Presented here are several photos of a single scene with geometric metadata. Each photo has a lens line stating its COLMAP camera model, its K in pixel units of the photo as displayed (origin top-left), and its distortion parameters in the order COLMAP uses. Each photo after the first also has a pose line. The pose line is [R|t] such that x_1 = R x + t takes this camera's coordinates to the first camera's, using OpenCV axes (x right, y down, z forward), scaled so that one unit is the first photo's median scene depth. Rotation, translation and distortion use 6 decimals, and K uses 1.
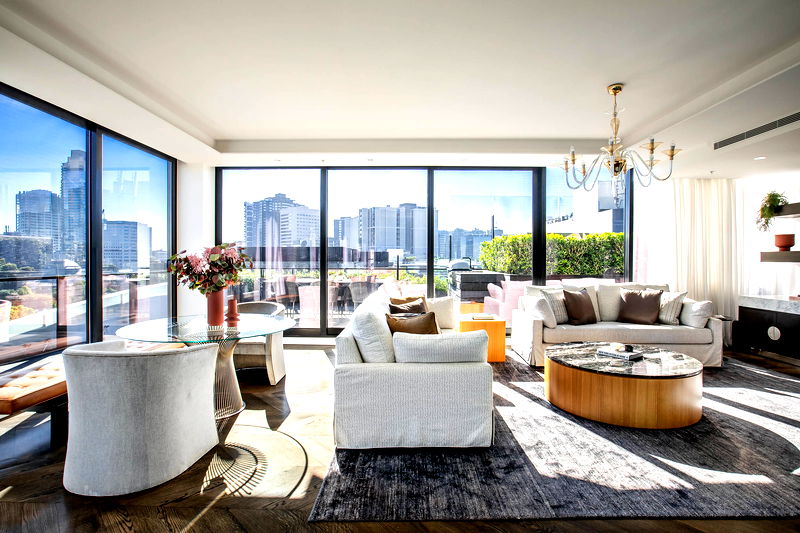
lens RADIAL K [[383.3, 0, 400.0], [0, 383.3, 266.5], [0, 0, 1]] dist [-0.041503, -0.000266]
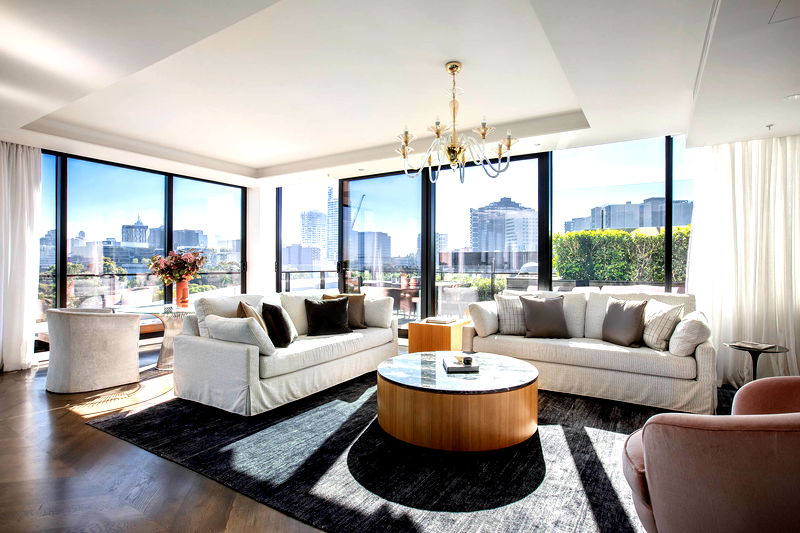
lens RADIAL K [[402.6, 0, 400.0], [0, 402.6, 266.5], [0, 0, 1]] dist [-0.029993, 0.000265]
pose [[0.866210, 0.003215, -0.499670, 0.670850], [-0.010687, 0.999870, -0.012093, 0.010561], [0.499566, 0.015815, 0.866131, 0.082330]]
